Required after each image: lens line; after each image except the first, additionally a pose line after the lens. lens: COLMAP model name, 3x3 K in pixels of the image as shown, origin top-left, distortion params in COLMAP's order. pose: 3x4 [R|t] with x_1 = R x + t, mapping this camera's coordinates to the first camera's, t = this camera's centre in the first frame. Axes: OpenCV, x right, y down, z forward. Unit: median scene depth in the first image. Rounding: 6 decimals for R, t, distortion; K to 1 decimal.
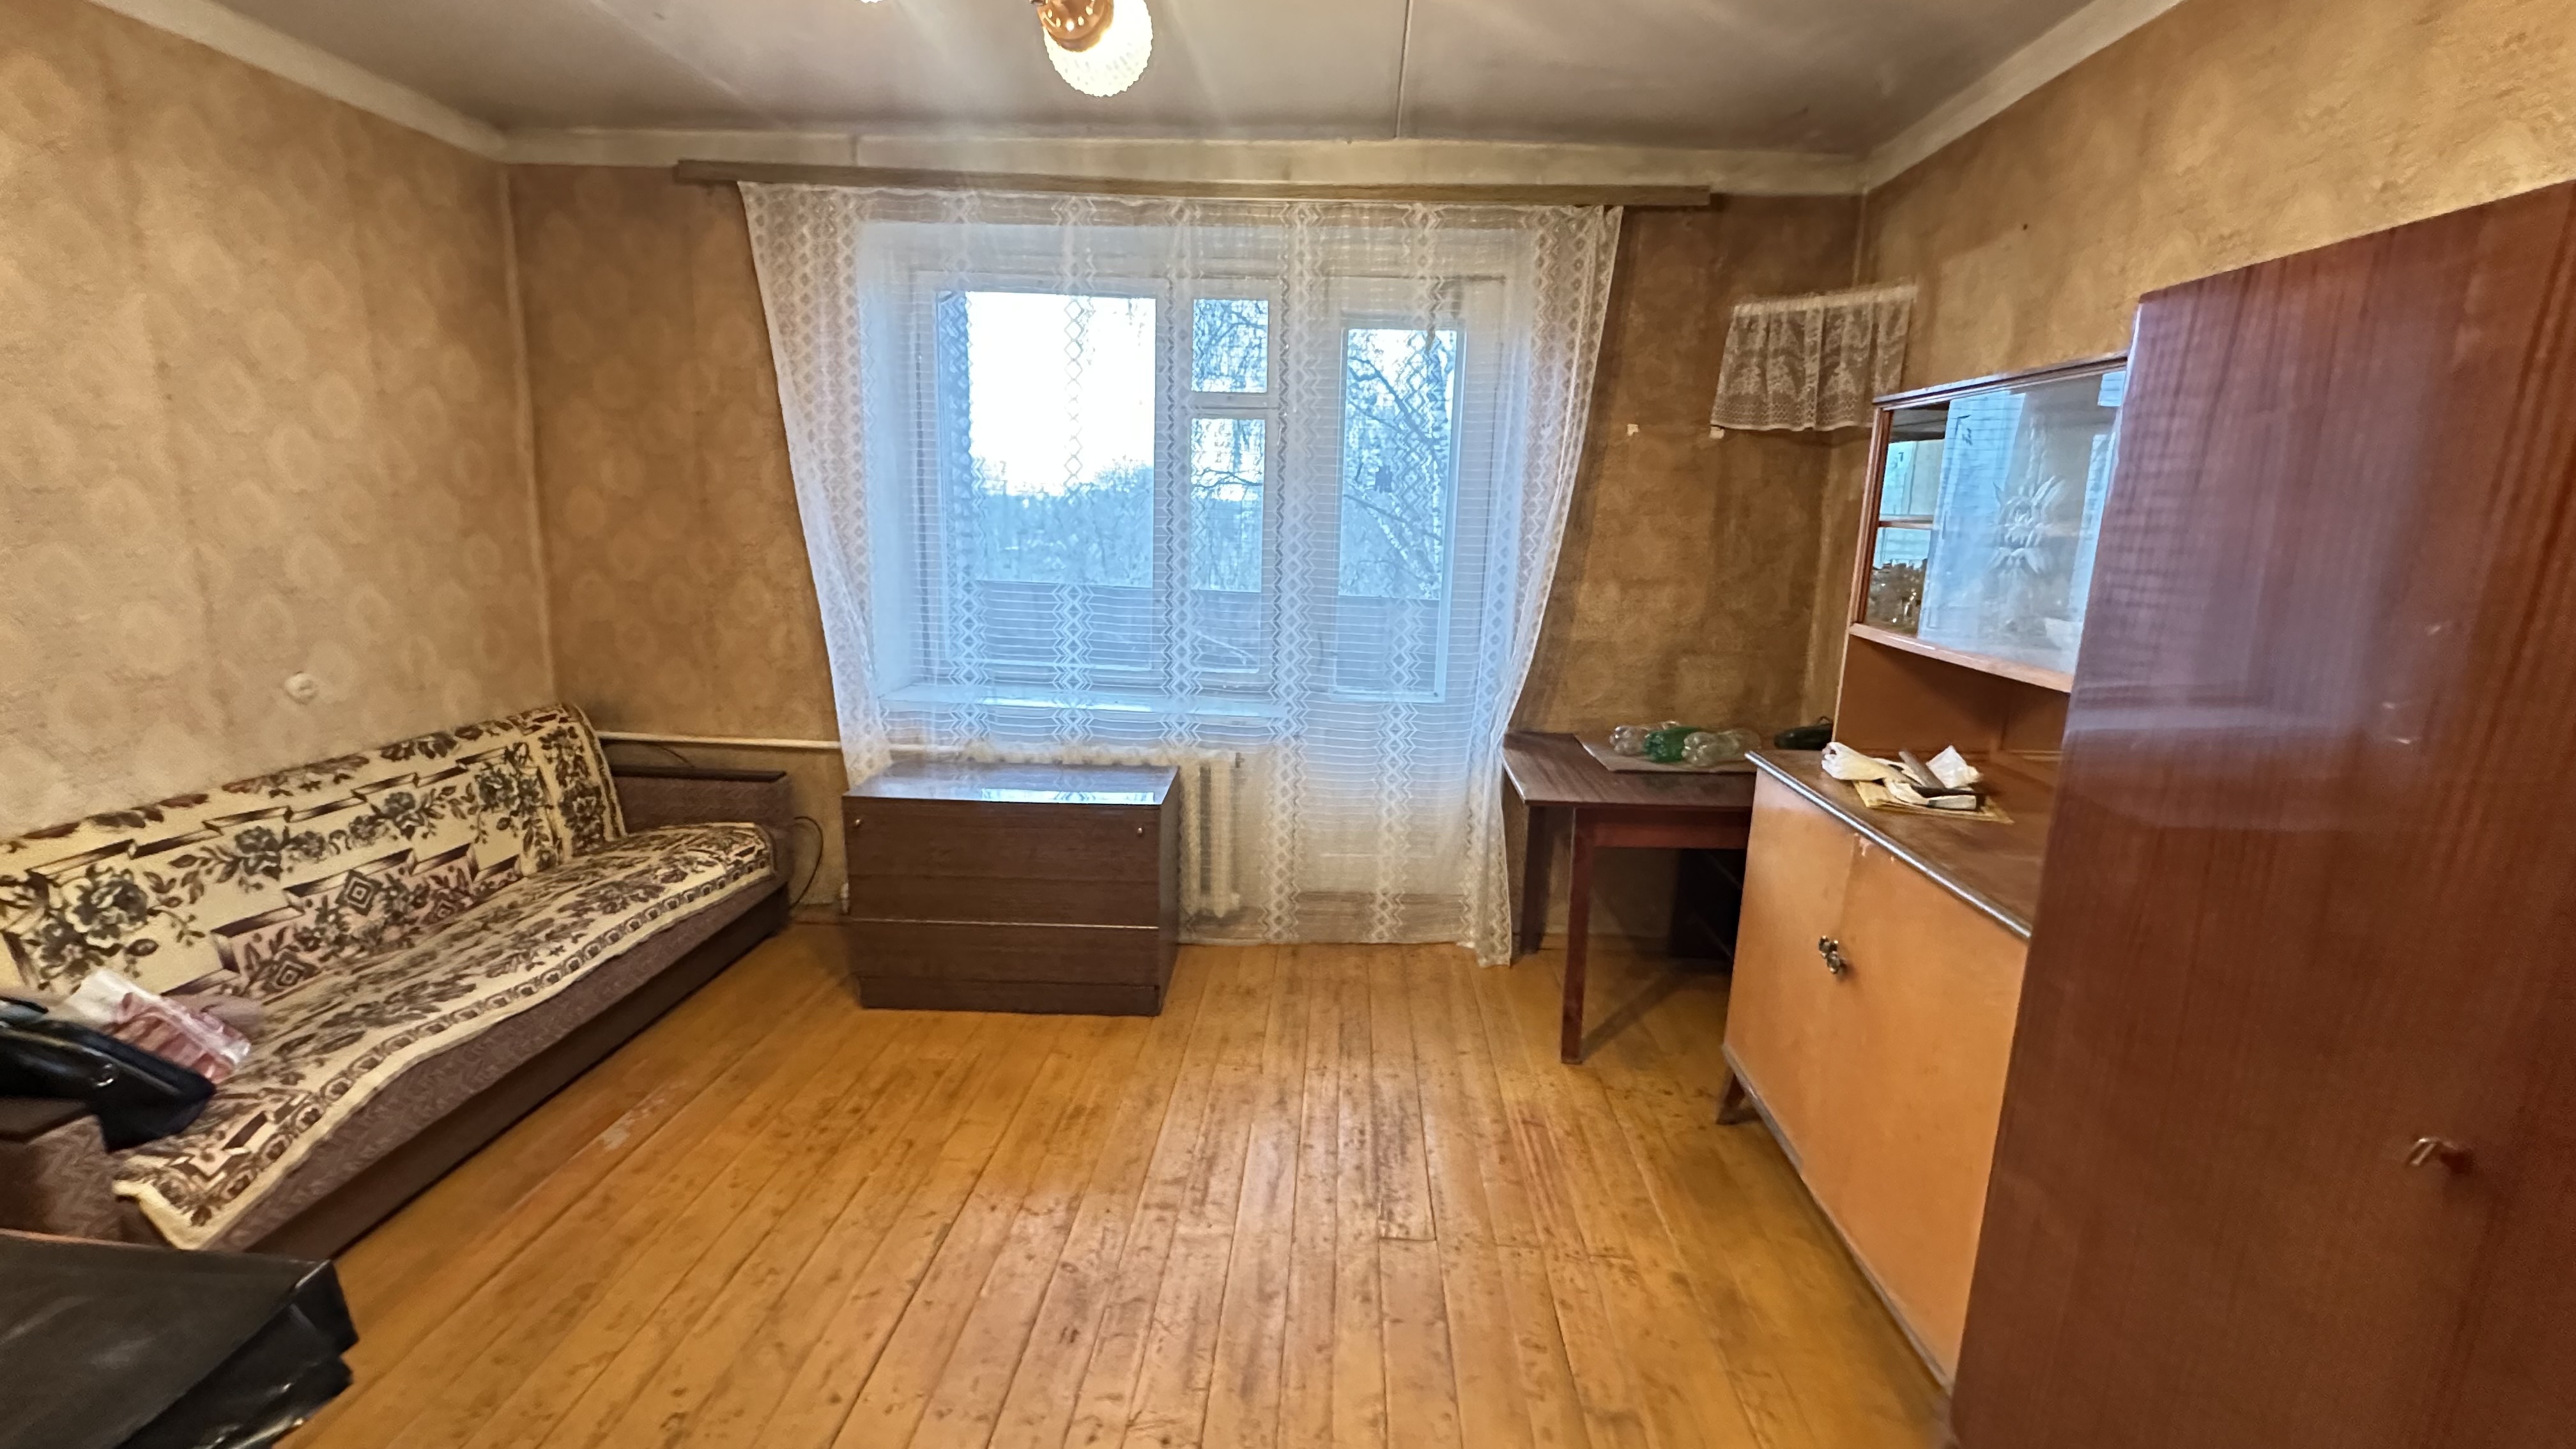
lens RADIAL K [[1023.8, 0, 1291.1], [0, 1023.8, 719.2], [0, 0, 1]] dist [-0.004641, 0.001500]
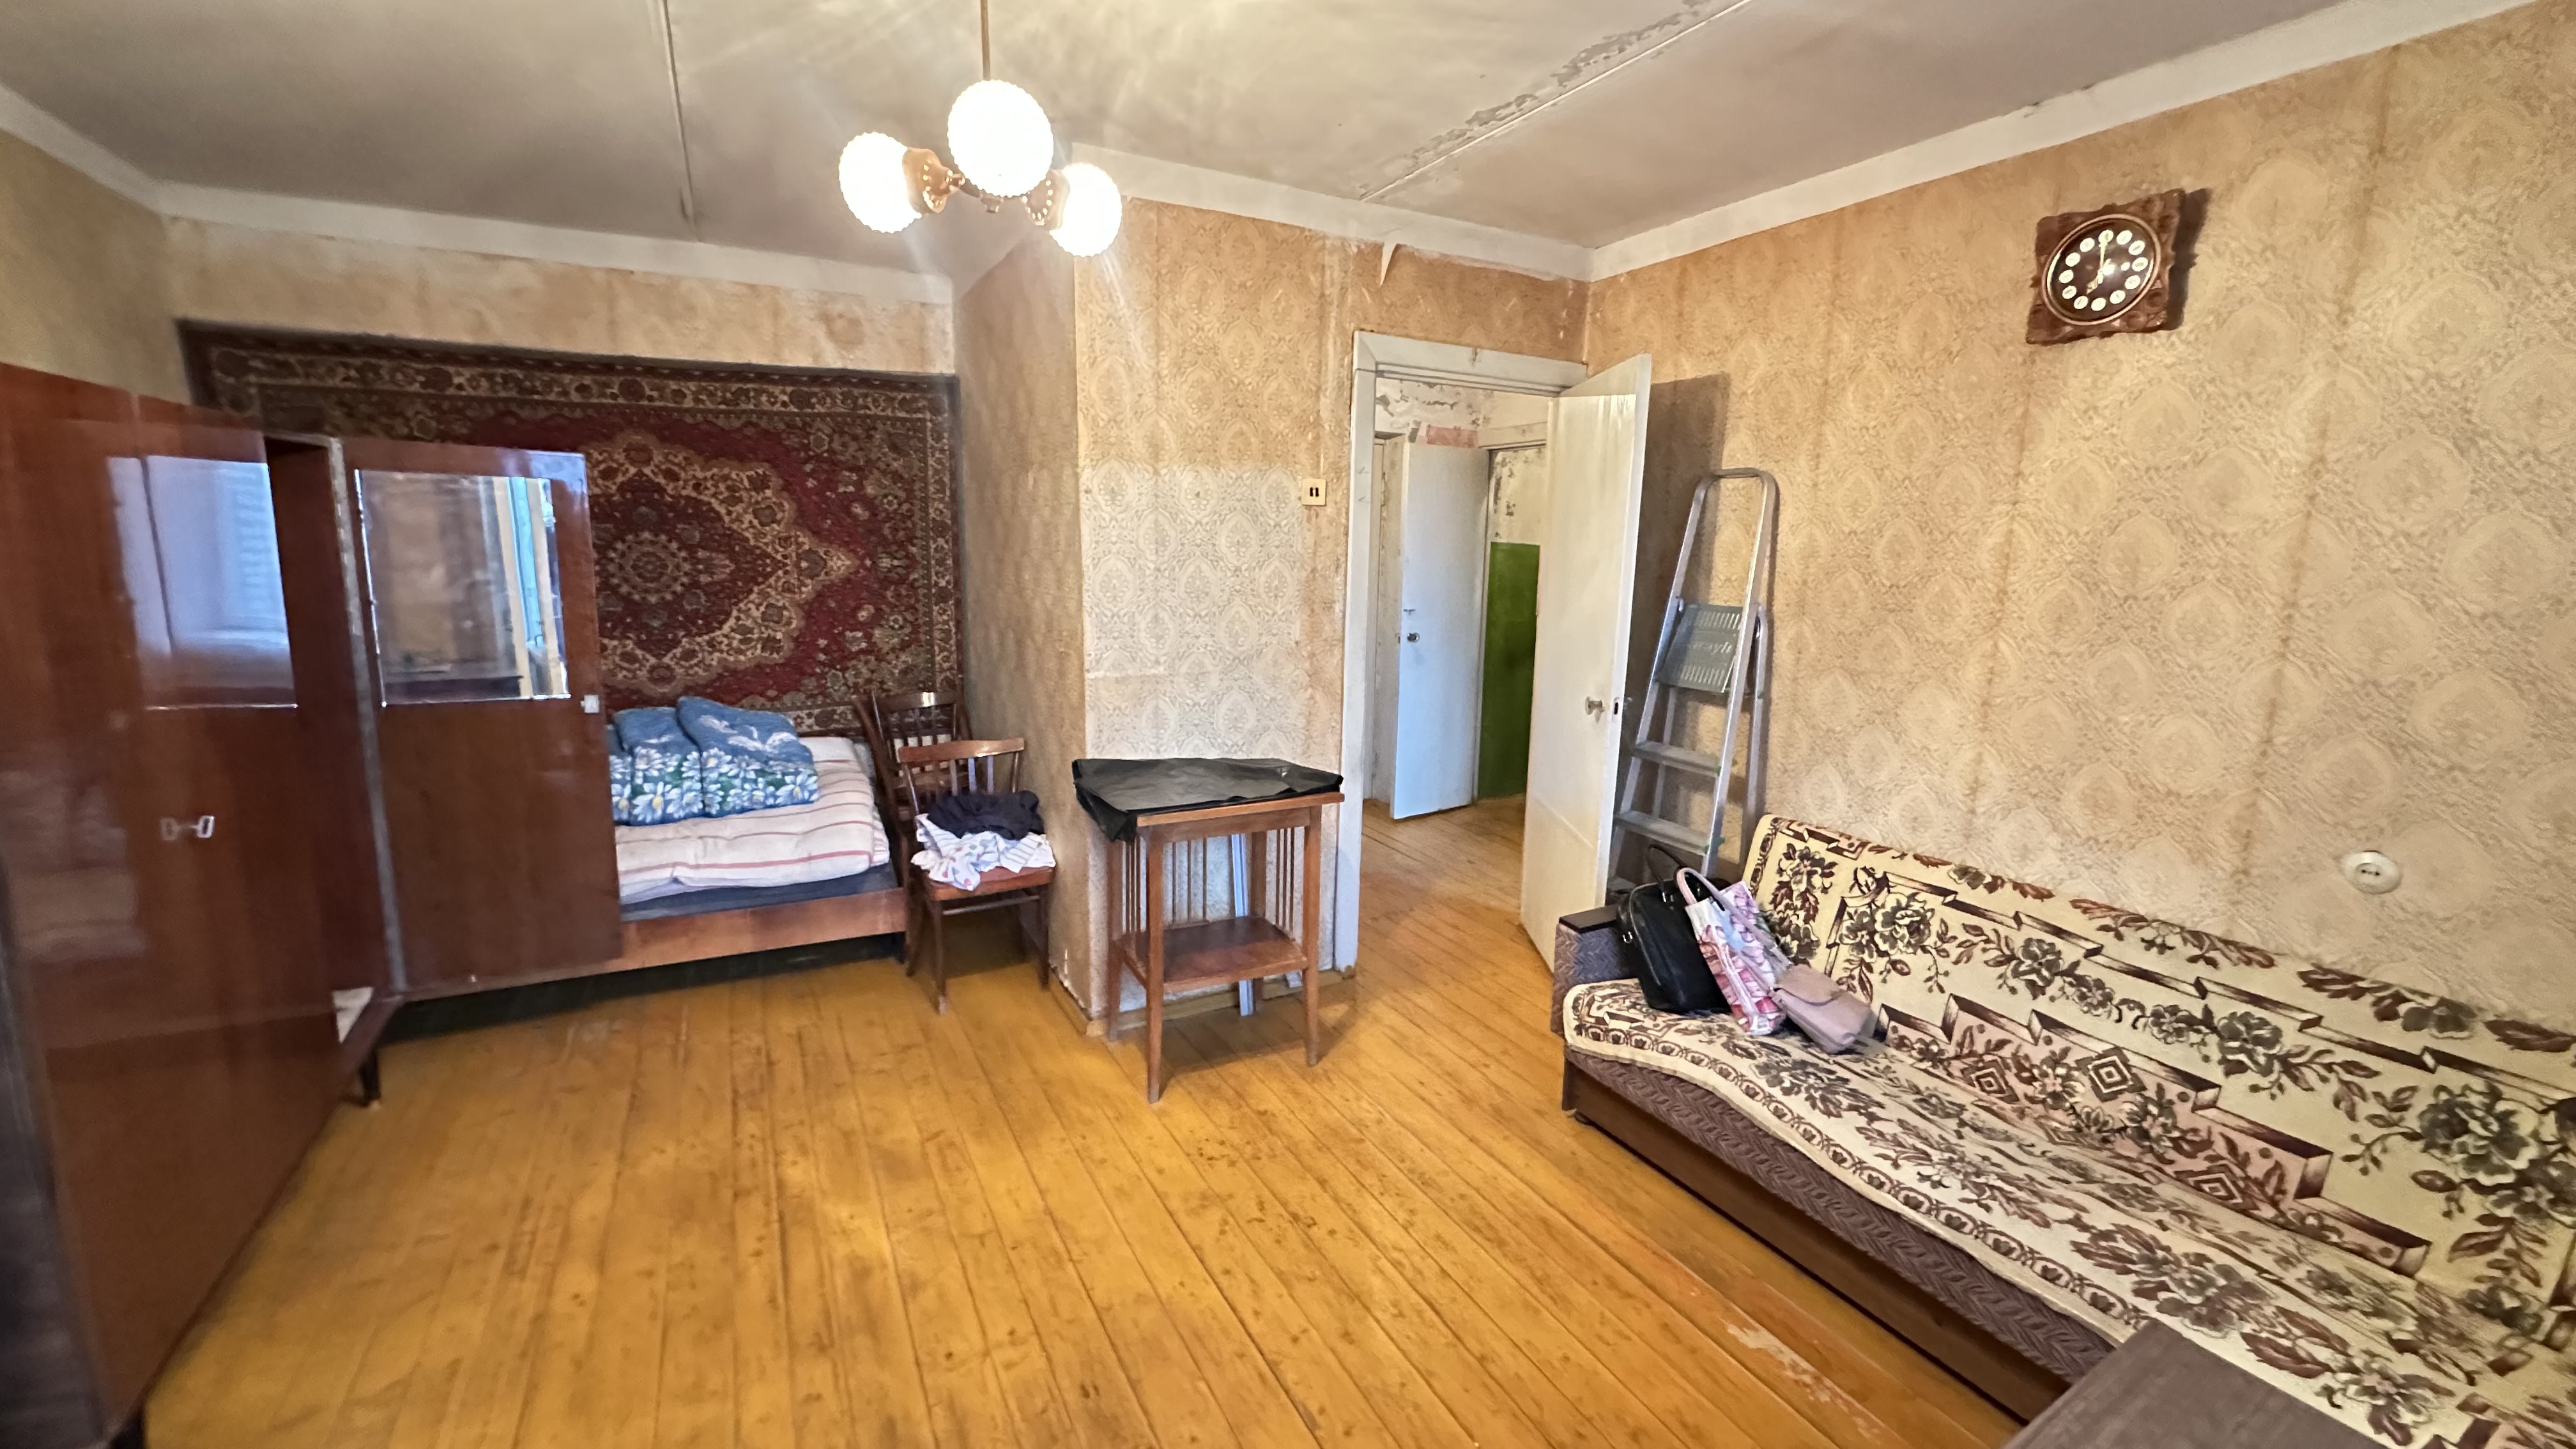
lens RADIAL K [[1023.8, 0, 1291.2], [0, 1023.8, 720.6], [0, 0, 1]] dist [-0.004641, 0.001500]
pose [[-0.853187, 0.048564, -0.519339, 0.073029], [-0.147365, 0.932651, 0.329310, -0.263626], [0.500355, 0.357495, -0.788570, 1.167470]]
